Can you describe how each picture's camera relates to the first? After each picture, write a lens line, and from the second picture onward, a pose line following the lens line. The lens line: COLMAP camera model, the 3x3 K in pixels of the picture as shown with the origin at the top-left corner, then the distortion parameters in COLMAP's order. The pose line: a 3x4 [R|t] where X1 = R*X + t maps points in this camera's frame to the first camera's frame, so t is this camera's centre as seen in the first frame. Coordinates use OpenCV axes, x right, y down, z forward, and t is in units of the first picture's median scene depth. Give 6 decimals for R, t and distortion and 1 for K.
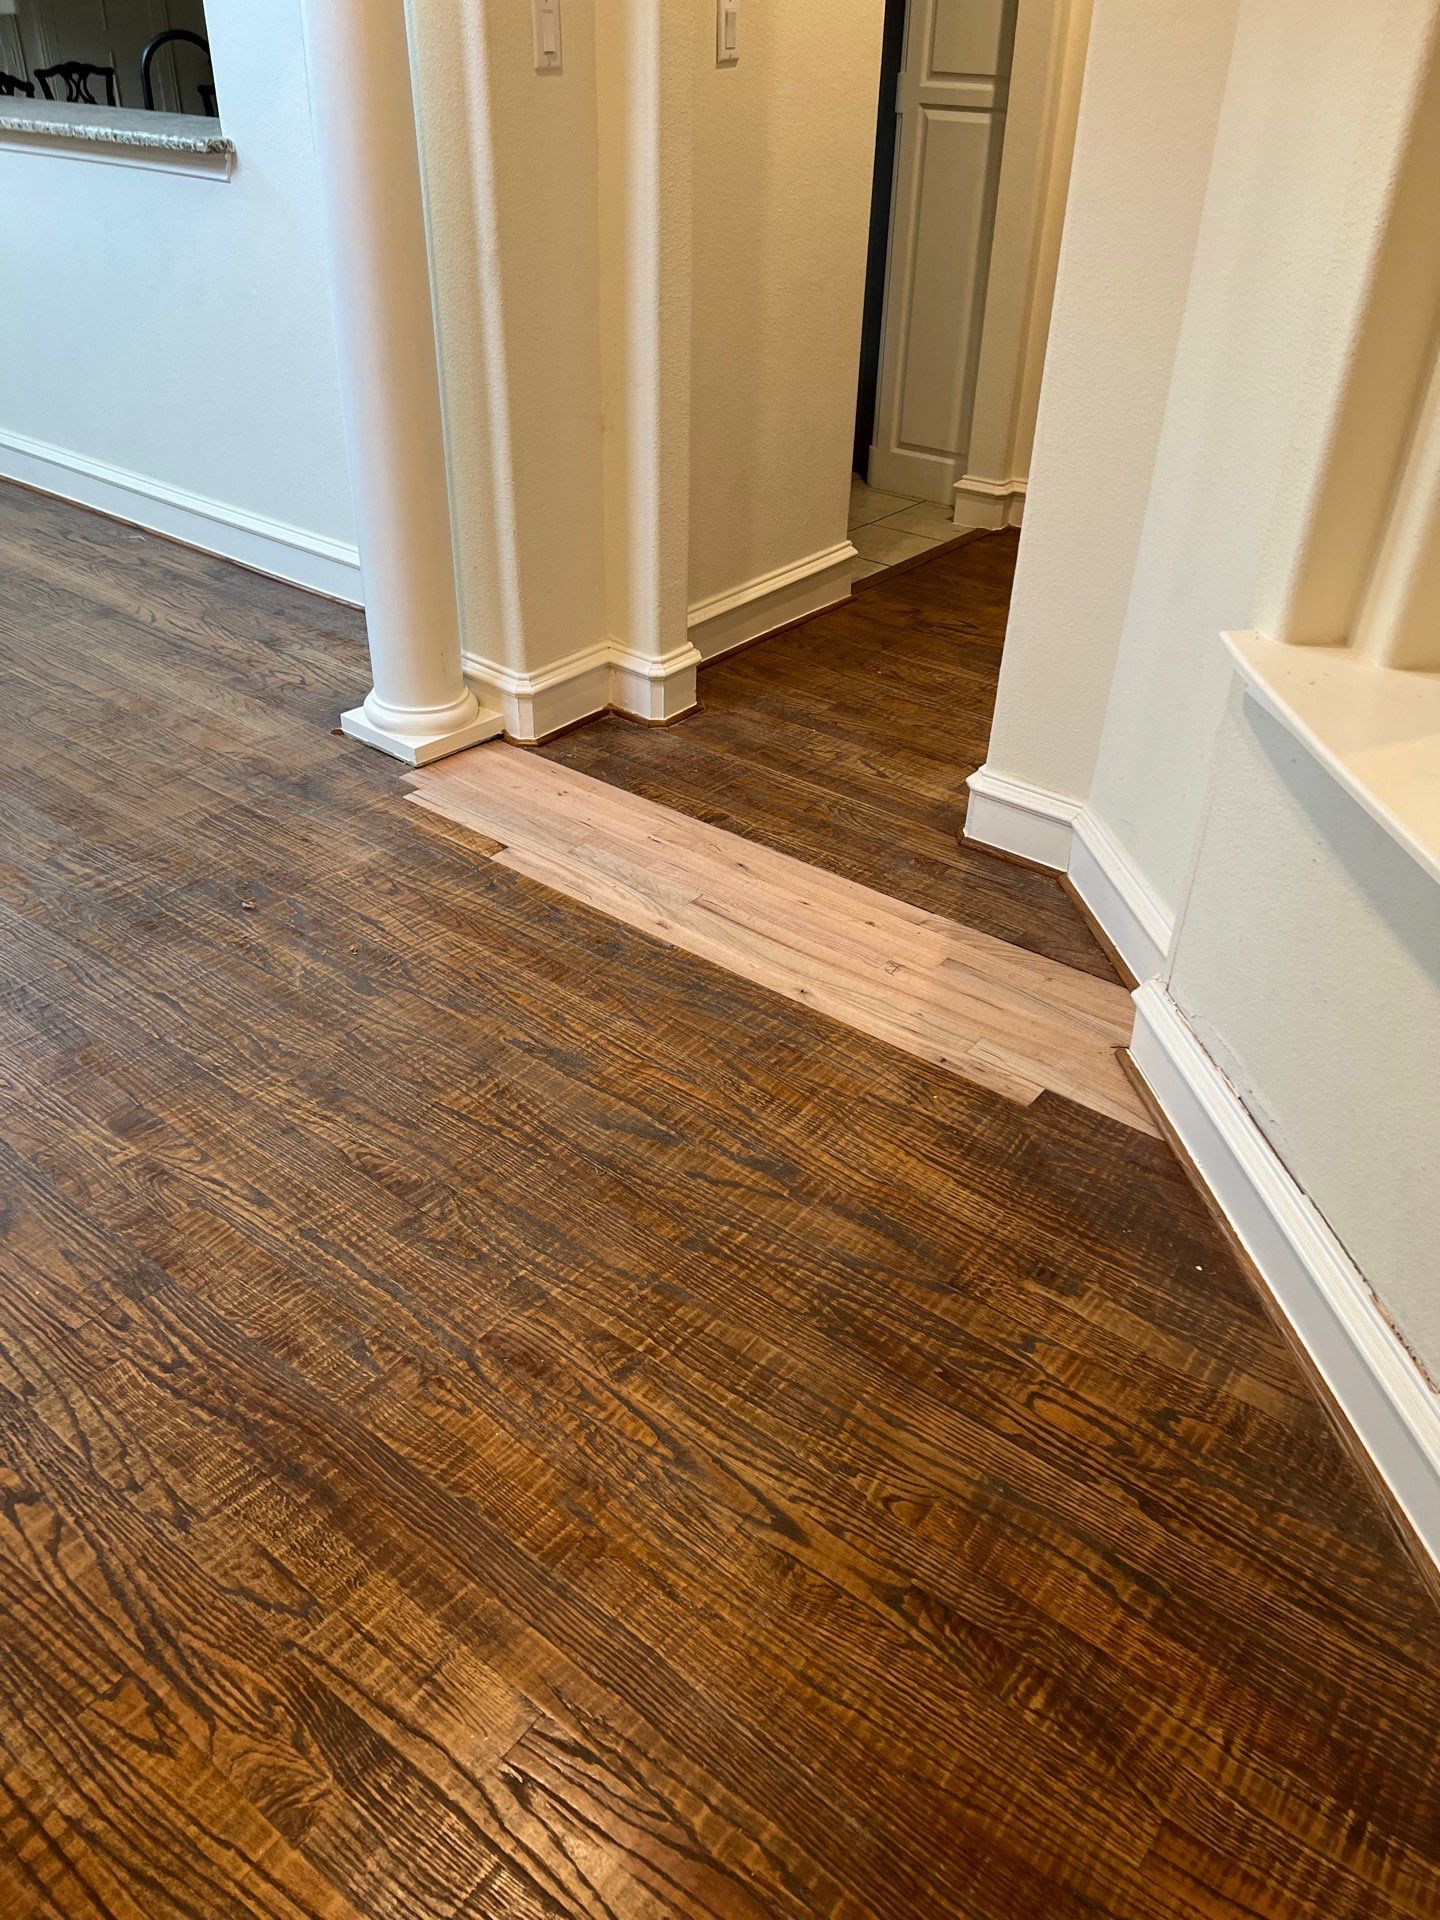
lens RADIAL K [[1430.9, 0, 704.4], [0, 1430.9, 958.8], [0, 0, 1]] dist [0.059466, -0.071245]
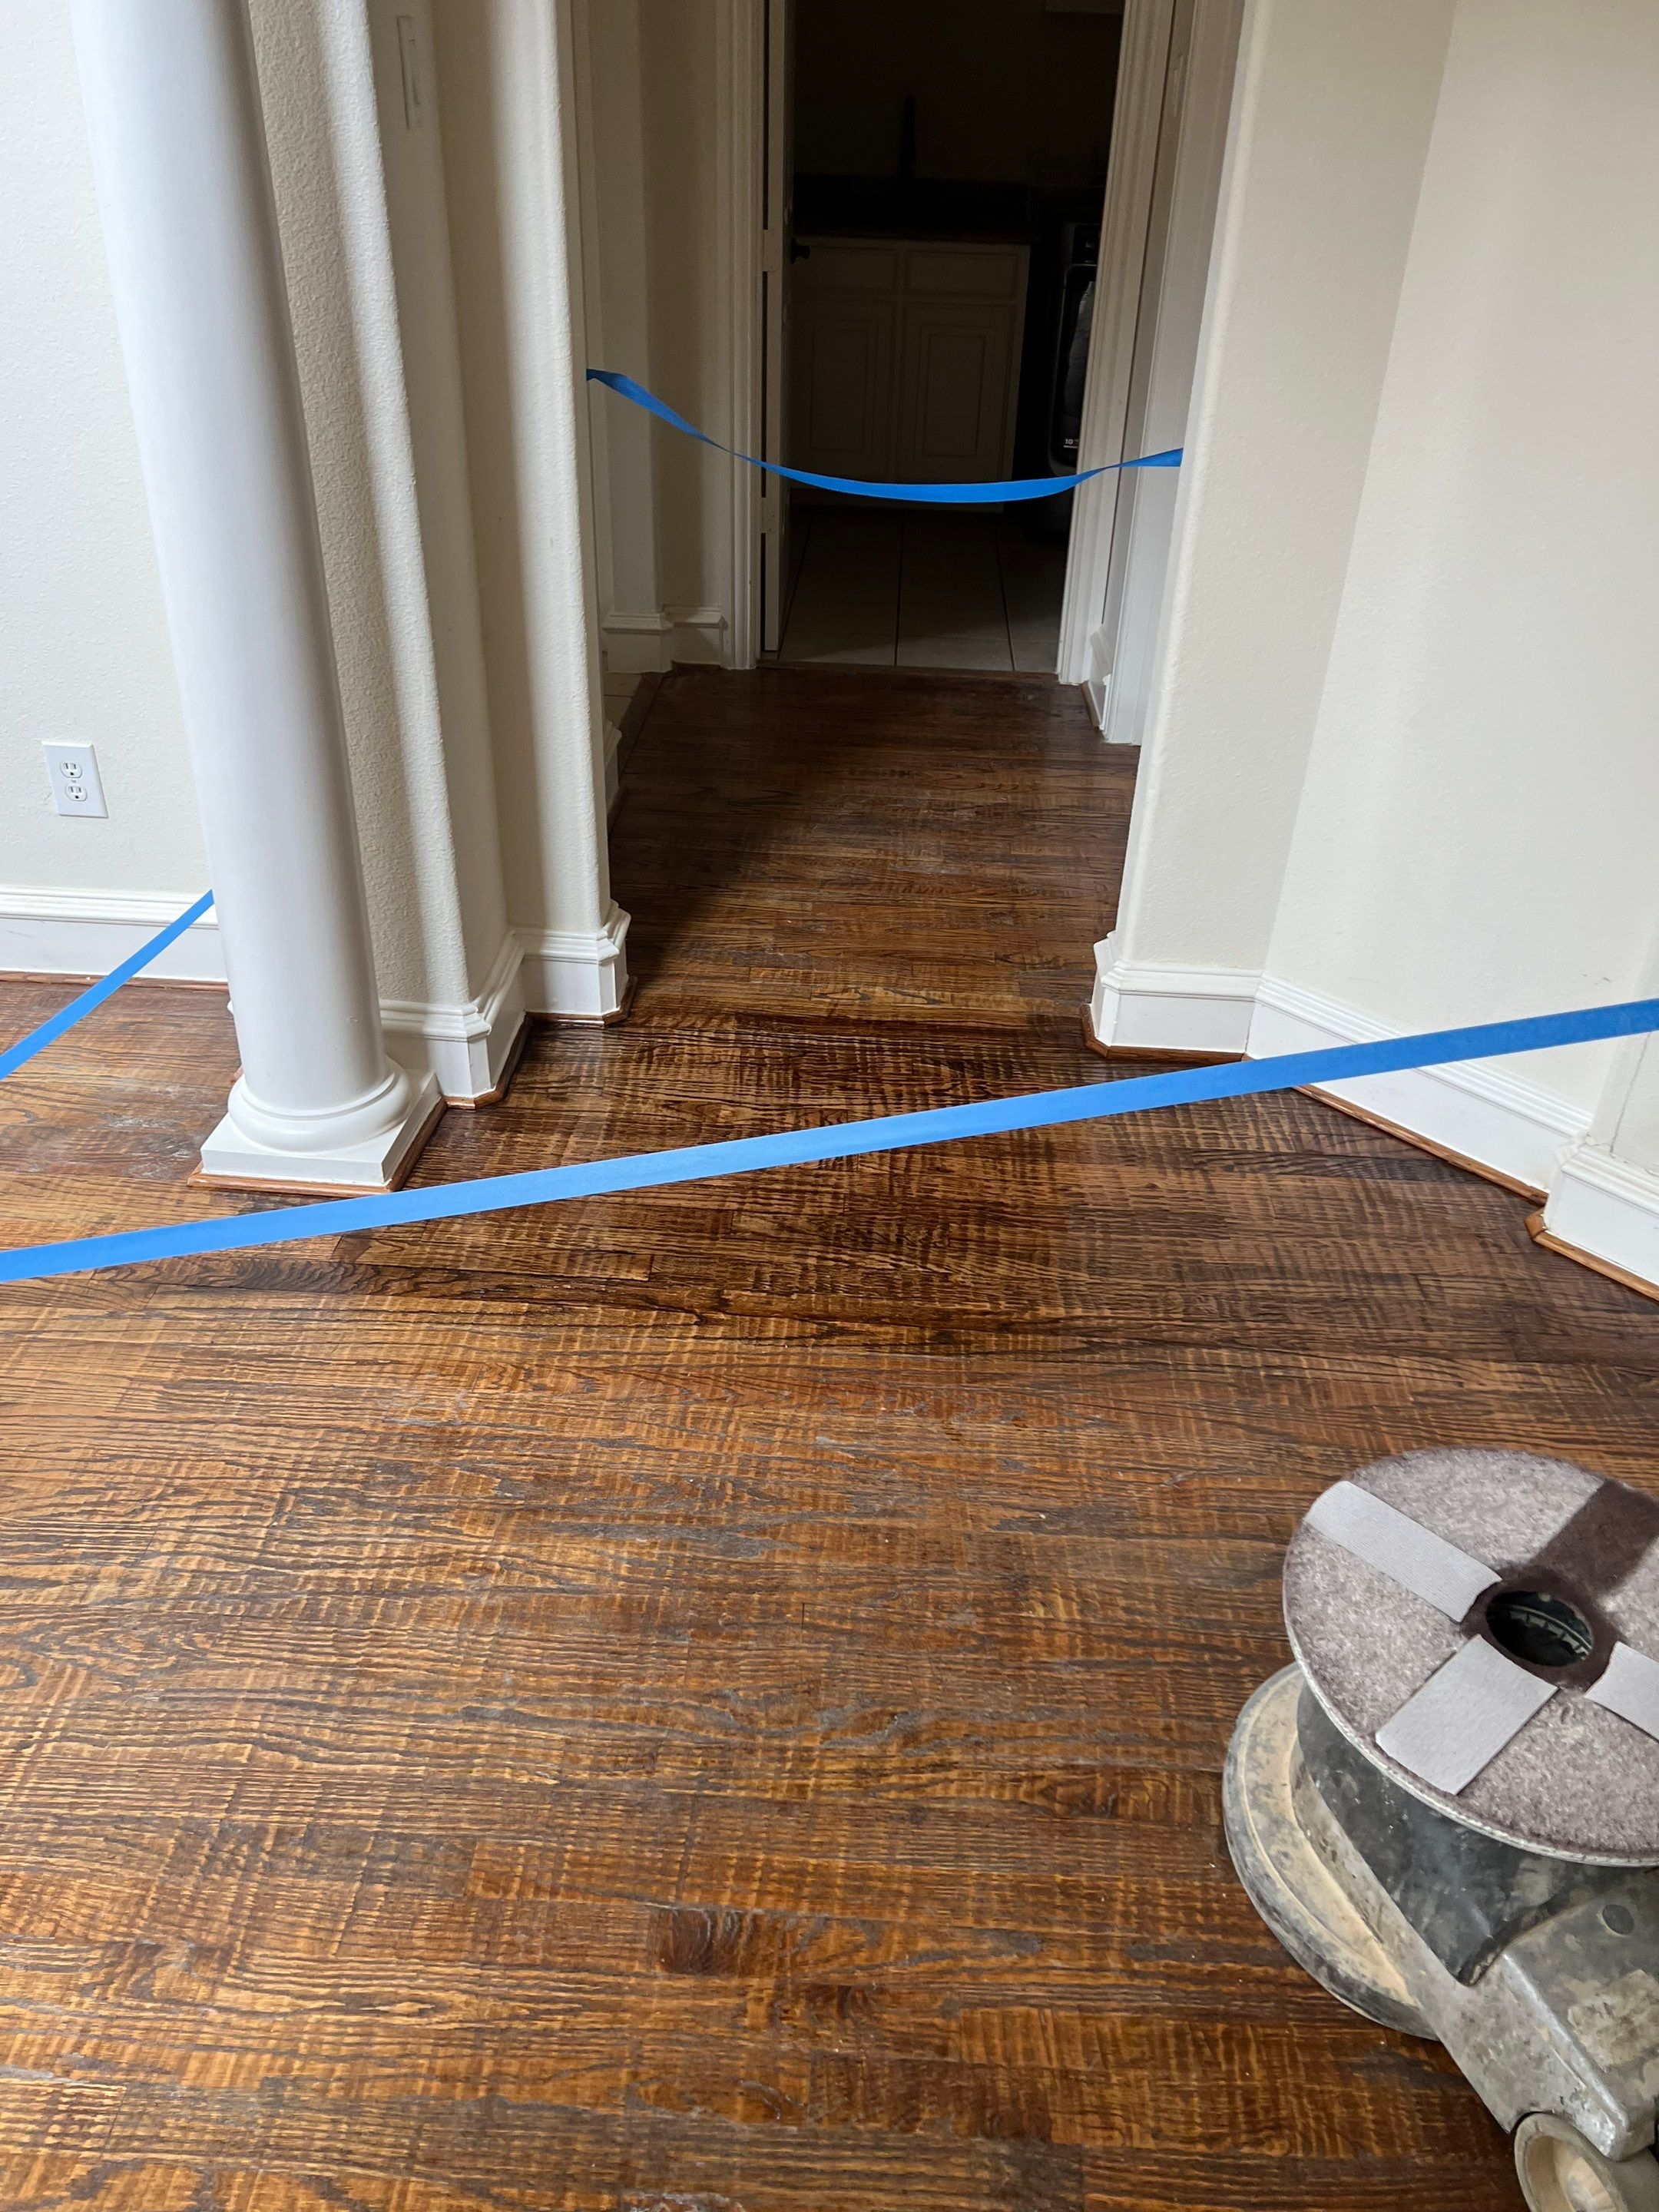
lens RADIAL K [[1648.6, 0, 811.5], [0, 1648.6, 1104.7], [0, 0, 1]] dist [0.059466, -0.071245]
pose [[0.805361, -0.309452, 0.505601, -0.408909], [0.312676, 0.946385, 0.081176, -0.168647], [-0.503613, 0.092714, 0.858940, 0.254379]]
